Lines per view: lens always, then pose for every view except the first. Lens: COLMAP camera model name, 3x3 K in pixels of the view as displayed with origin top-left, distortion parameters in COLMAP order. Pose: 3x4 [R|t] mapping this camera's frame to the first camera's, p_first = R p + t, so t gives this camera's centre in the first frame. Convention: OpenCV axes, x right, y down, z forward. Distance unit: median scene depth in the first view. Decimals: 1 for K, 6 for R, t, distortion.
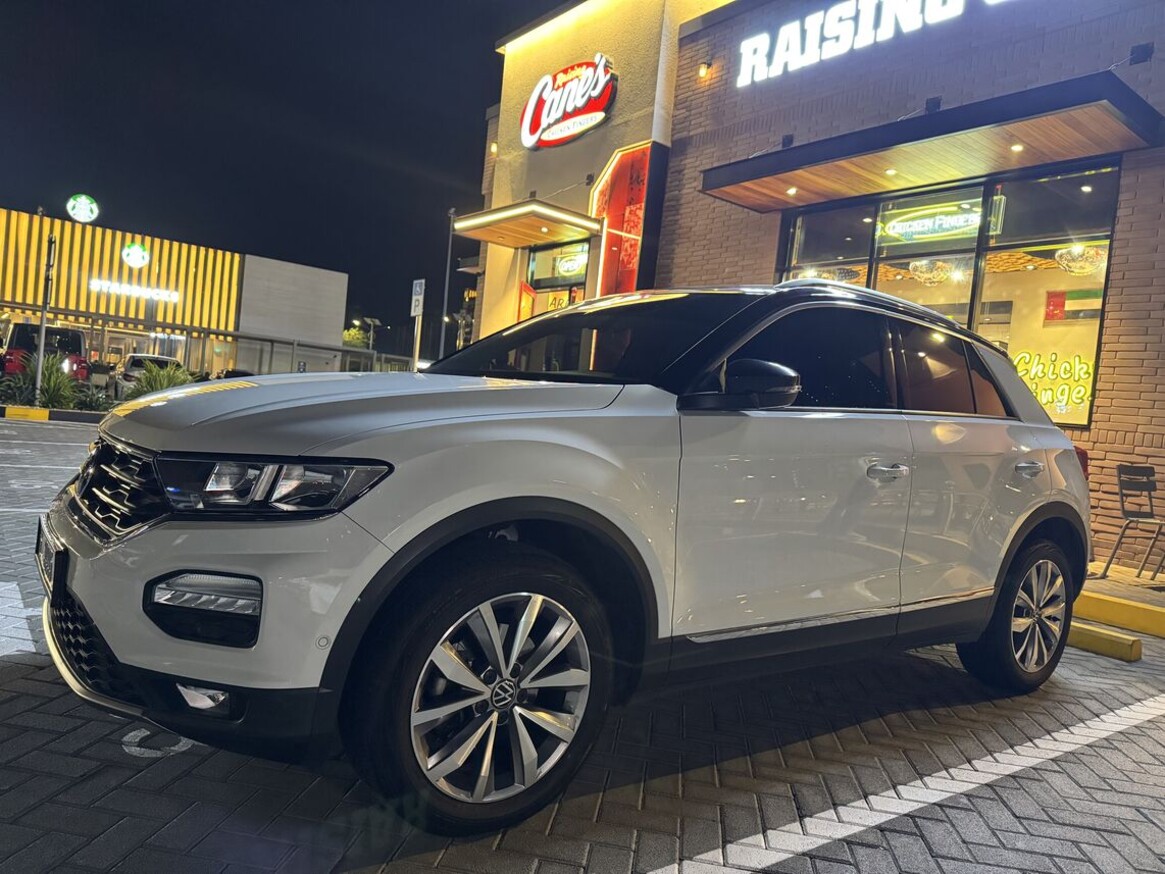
lens RADIAL K [[821.8, 0, 582.5], [0, 821.8, 437.0], [0, 0, 1]] dist [-0.002617, -0.001961]
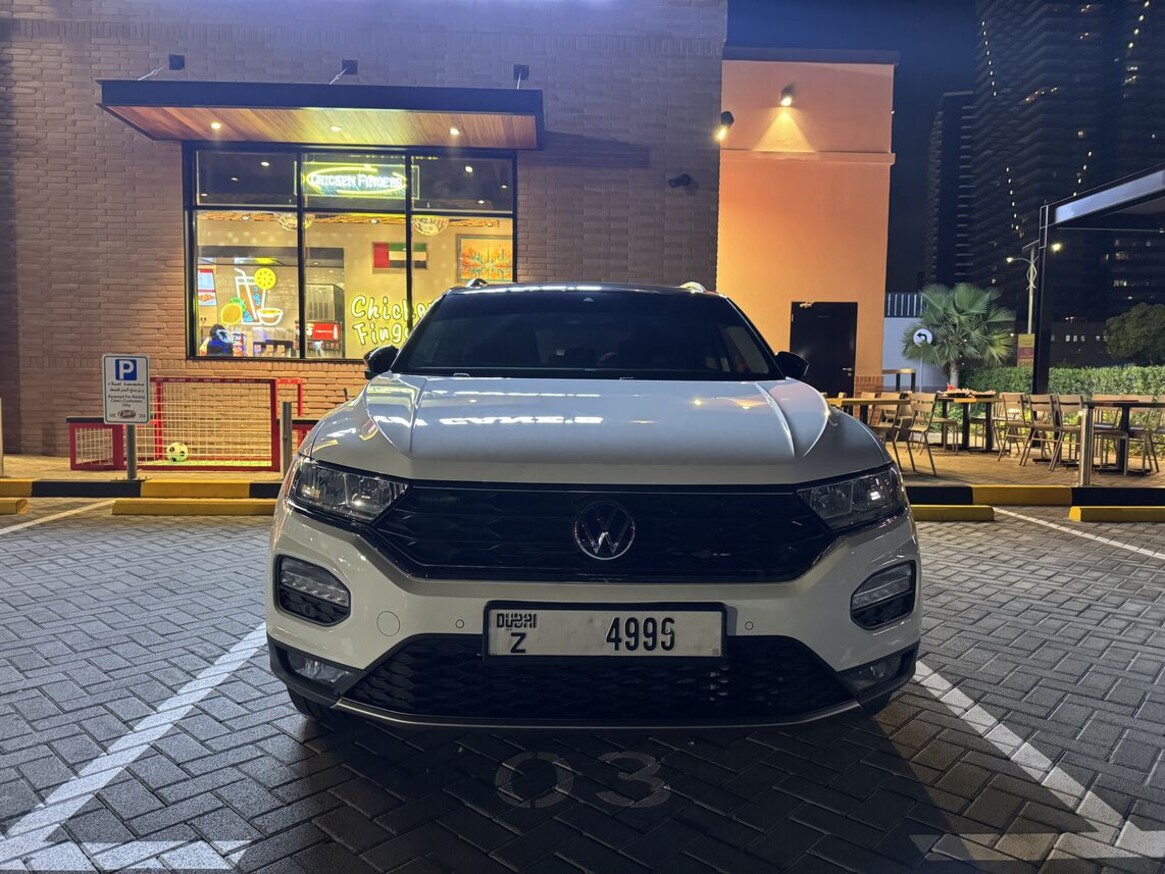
lens RADIAL K [[821.8, 0, 582.5], [0, 821.8, 437.0], [0, 0, 1]] dist [-0.002617, -0.001961]
pose [[0.600887, -0.127625, 0.789080, -0.276410], [0.058922, 0.991558, 0.115505, -0.032644], [-0.797159, -0.022912, 0.603334, 0.100232]]
